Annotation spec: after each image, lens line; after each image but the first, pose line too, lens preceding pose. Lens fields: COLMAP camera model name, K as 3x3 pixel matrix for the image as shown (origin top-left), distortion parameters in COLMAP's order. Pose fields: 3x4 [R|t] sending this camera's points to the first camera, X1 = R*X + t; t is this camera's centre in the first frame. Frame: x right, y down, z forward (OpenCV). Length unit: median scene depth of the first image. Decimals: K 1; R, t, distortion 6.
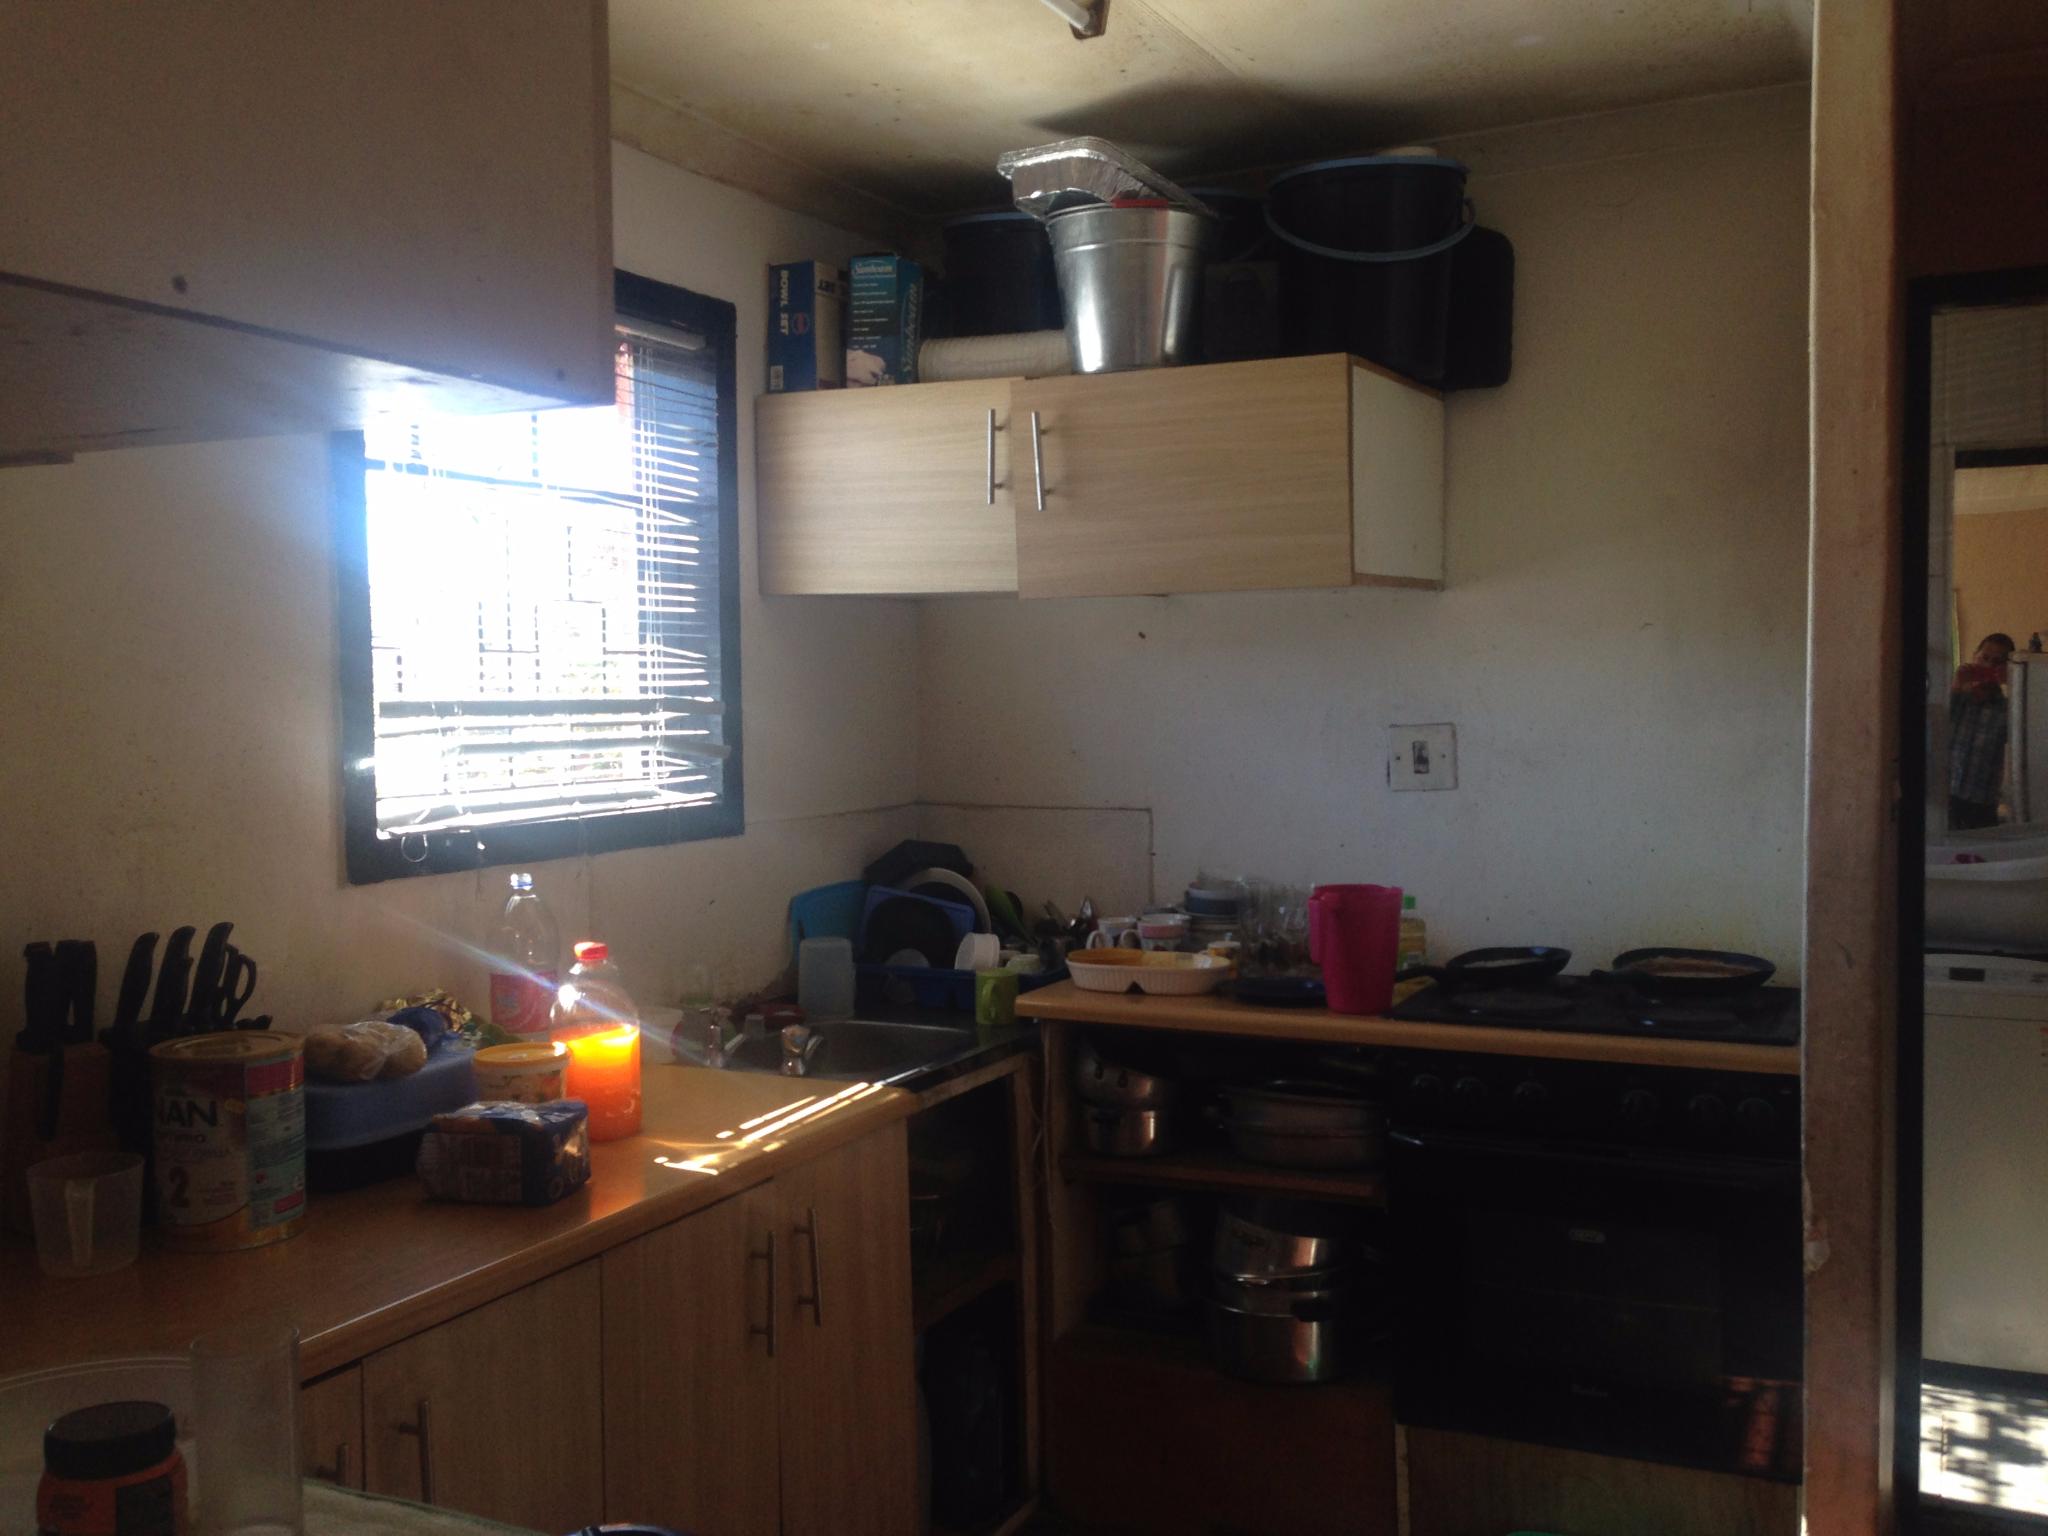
lens RADIAL K [[1884.9, 0, 993.1], [0, 1884.9, 761.8], [0, 0, 1]] dist [0.059089, -0.021232]
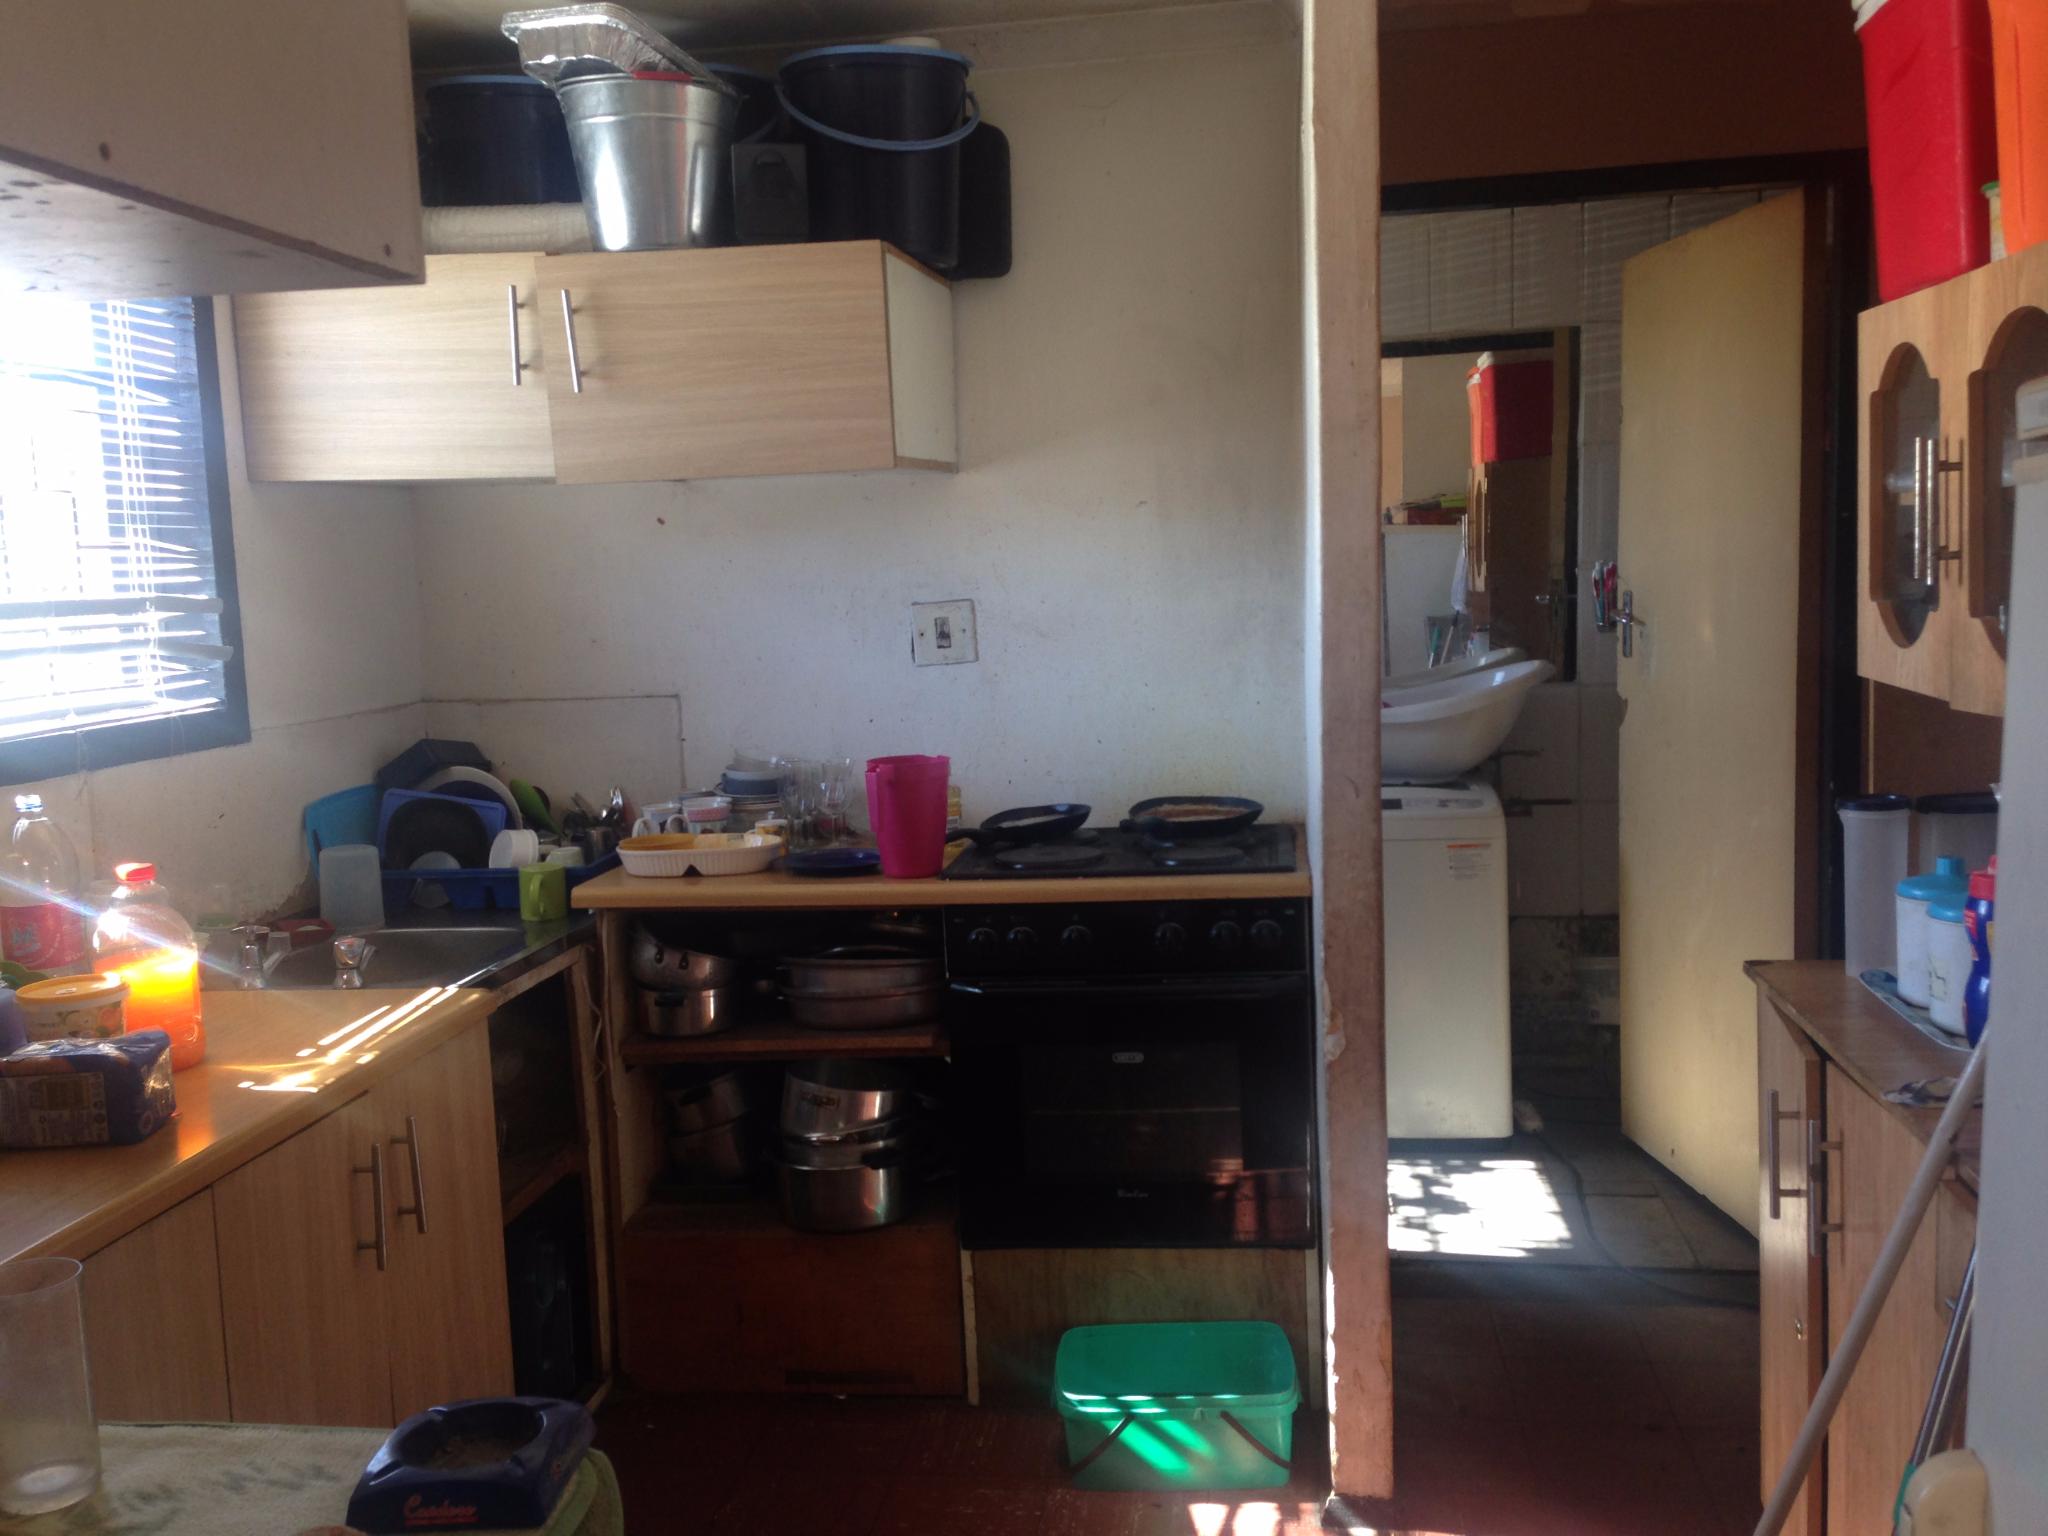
lens RADIAL K [[1894.5, 0, 1024.0], [0, 1894.5, 768.0], [0, 0, 1]] dist [0.065241, -0.016527]
pose [[0.946566, -0.059902, 0.316898, -0.076771], [0.039989, 0.996816, 0.068977, 0.001726], [-0.320021, -0.052619, 0.945948, -0.017274]]
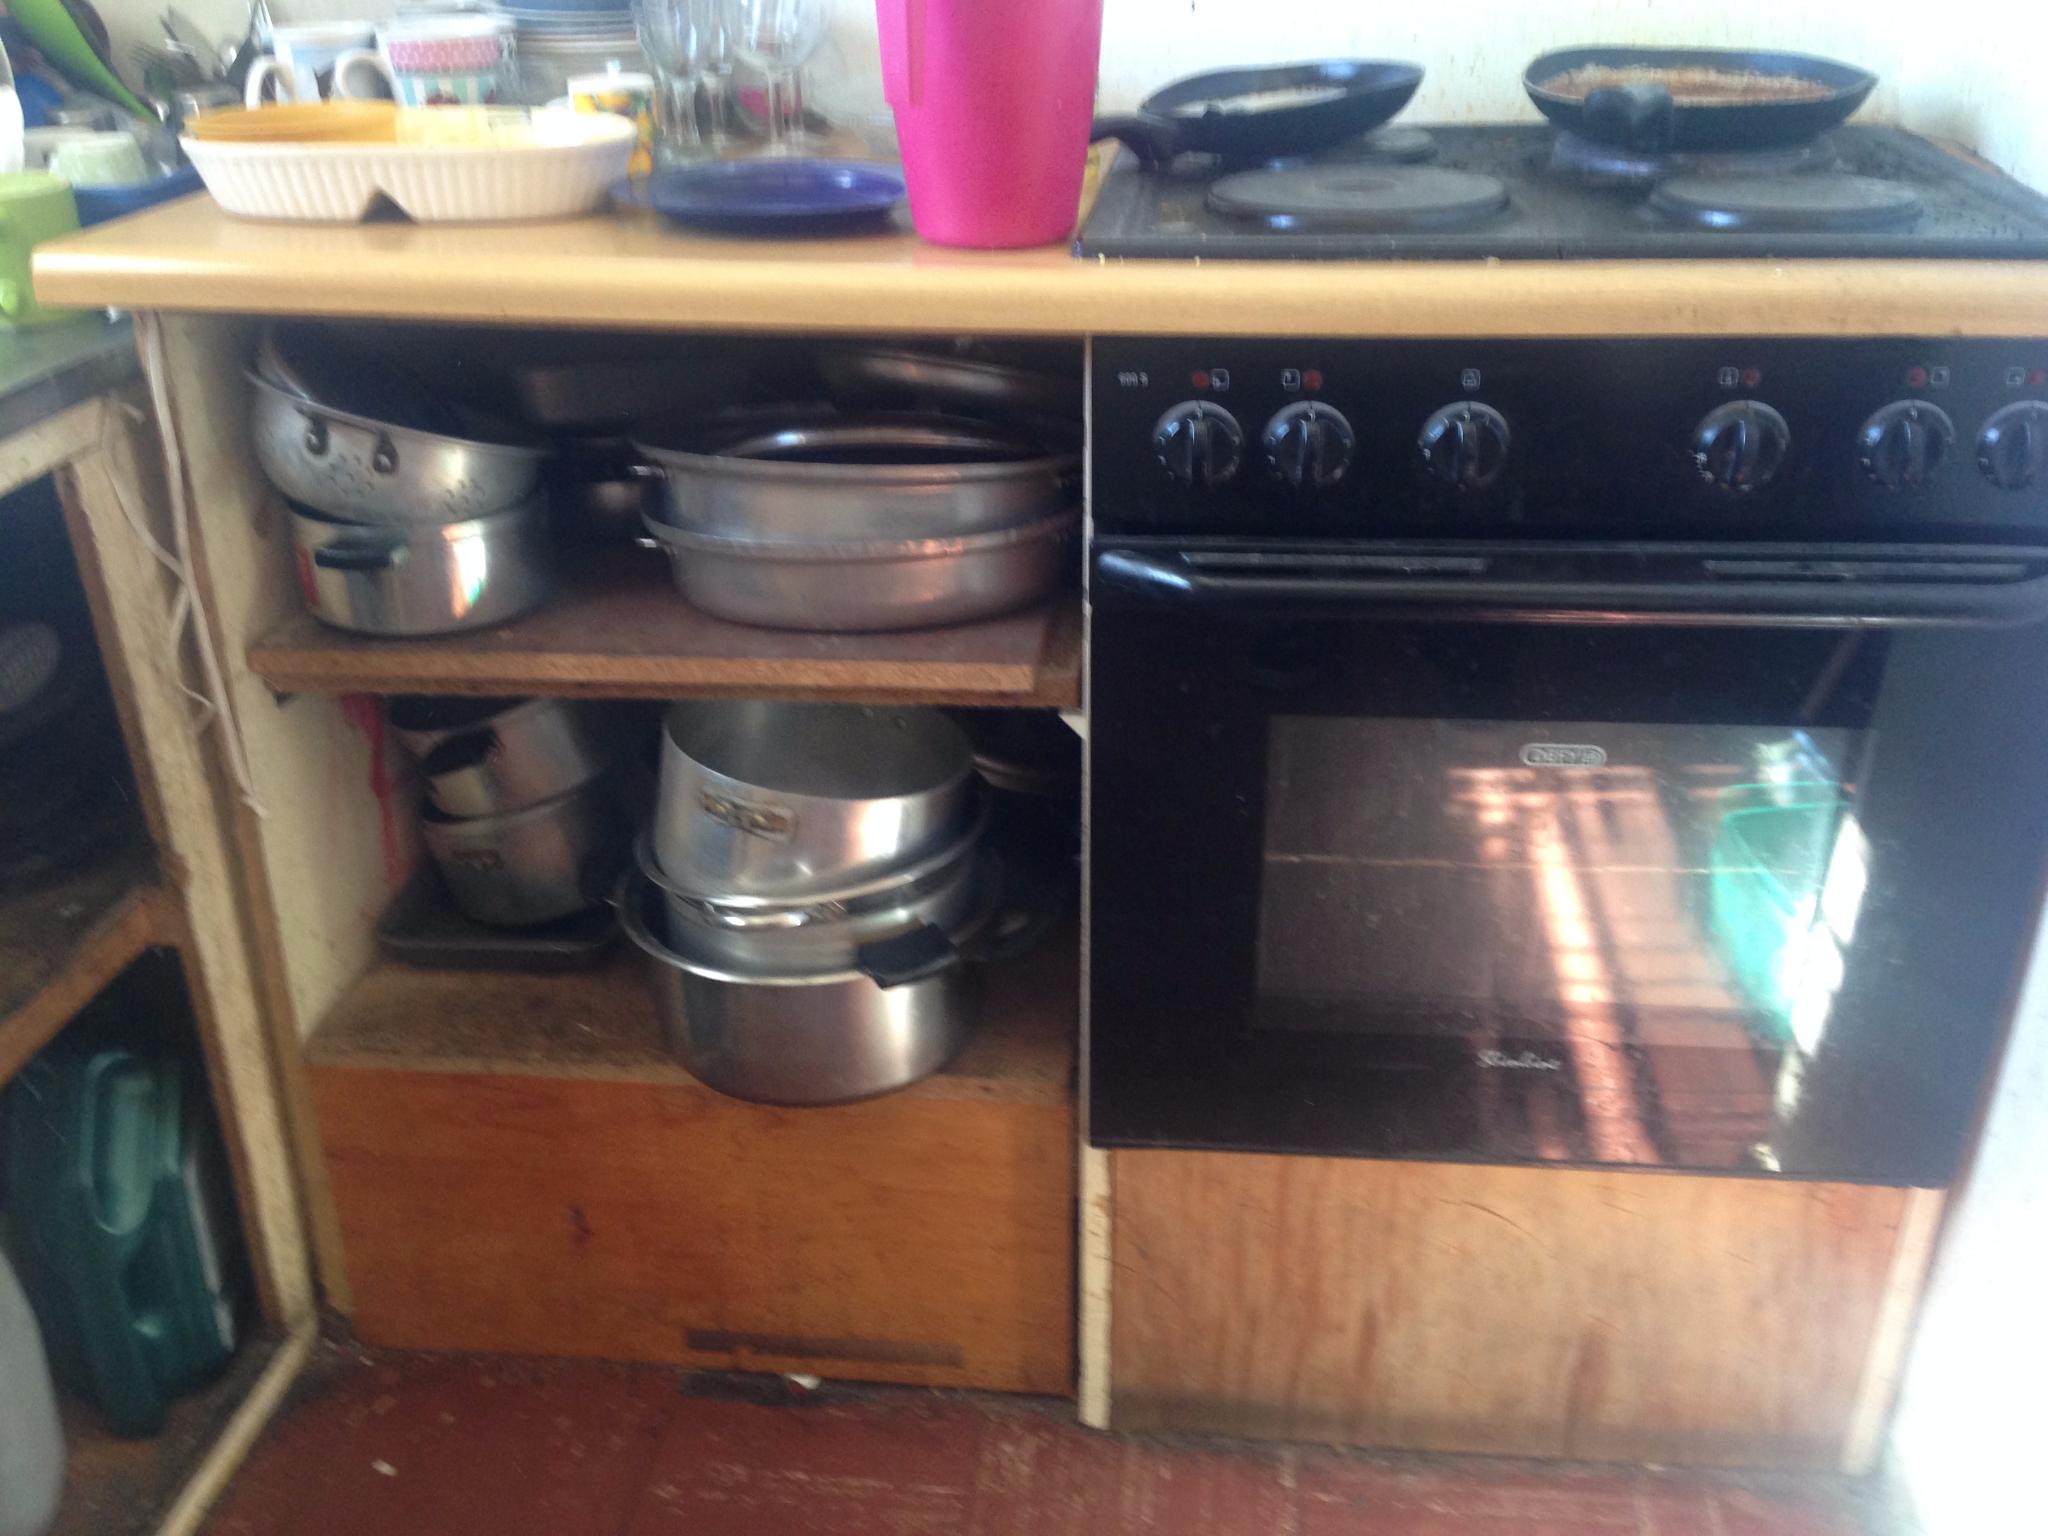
lens RADIAL K [[2007.6, 0, 1024.0], [0, 2007.6, 768.0], [0, 0, 1]] dist [0.125617, -0.227648]
pose [[0.942403, -0.137369, 0.304970, 0.057658], [0.010605, 0.923586, 0.383245, 0.070909], [-0.334312, -0.357937, 0.871847, 0.582084]]
